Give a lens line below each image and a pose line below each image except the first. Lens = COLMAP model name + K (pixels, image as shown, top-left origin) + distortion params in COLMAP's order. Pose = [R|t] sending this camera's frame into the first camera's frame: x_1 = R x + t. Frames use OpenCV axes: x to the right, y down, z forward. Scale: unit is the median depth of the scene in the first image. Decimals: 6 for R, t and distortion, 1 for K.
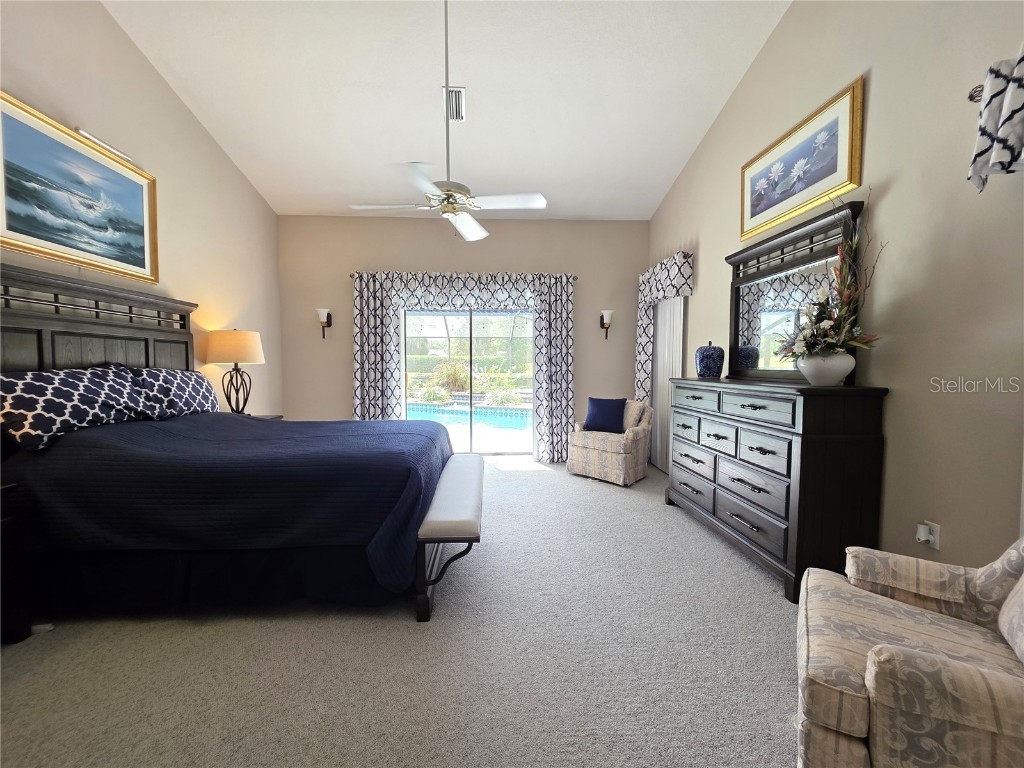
lens RADIAL K [[406.9, 0, 506.0], [0, 406.9, 385.0], [0, 0, 1]] dist [-0.000236, -0.000441]
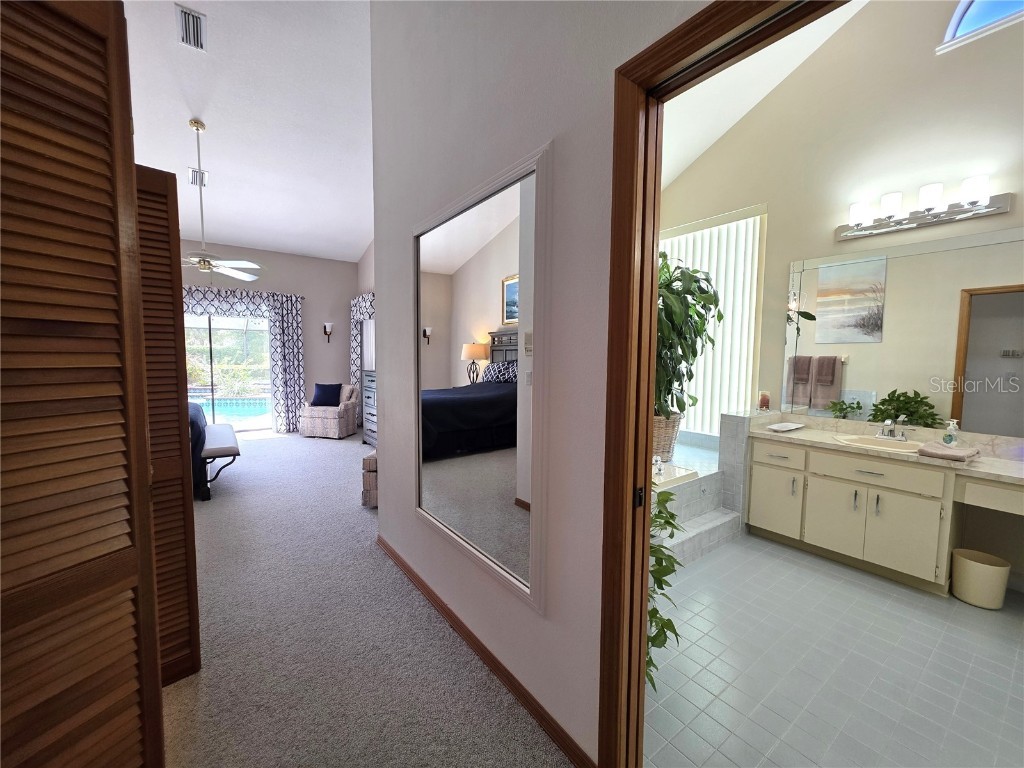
lens RADIAL K [[406.9, 0, 506.0], [0, 406.9, 385.0], [0, 0, 1]] dist [-0.000236, -0.000441]
pose [[0.832908, -0.030701, 0.552560, -0.028773], [0.016703, 0.999400, 0.030351, 0.002860], [-0.553160, -0.016050, 0.832920, -0.551327]]
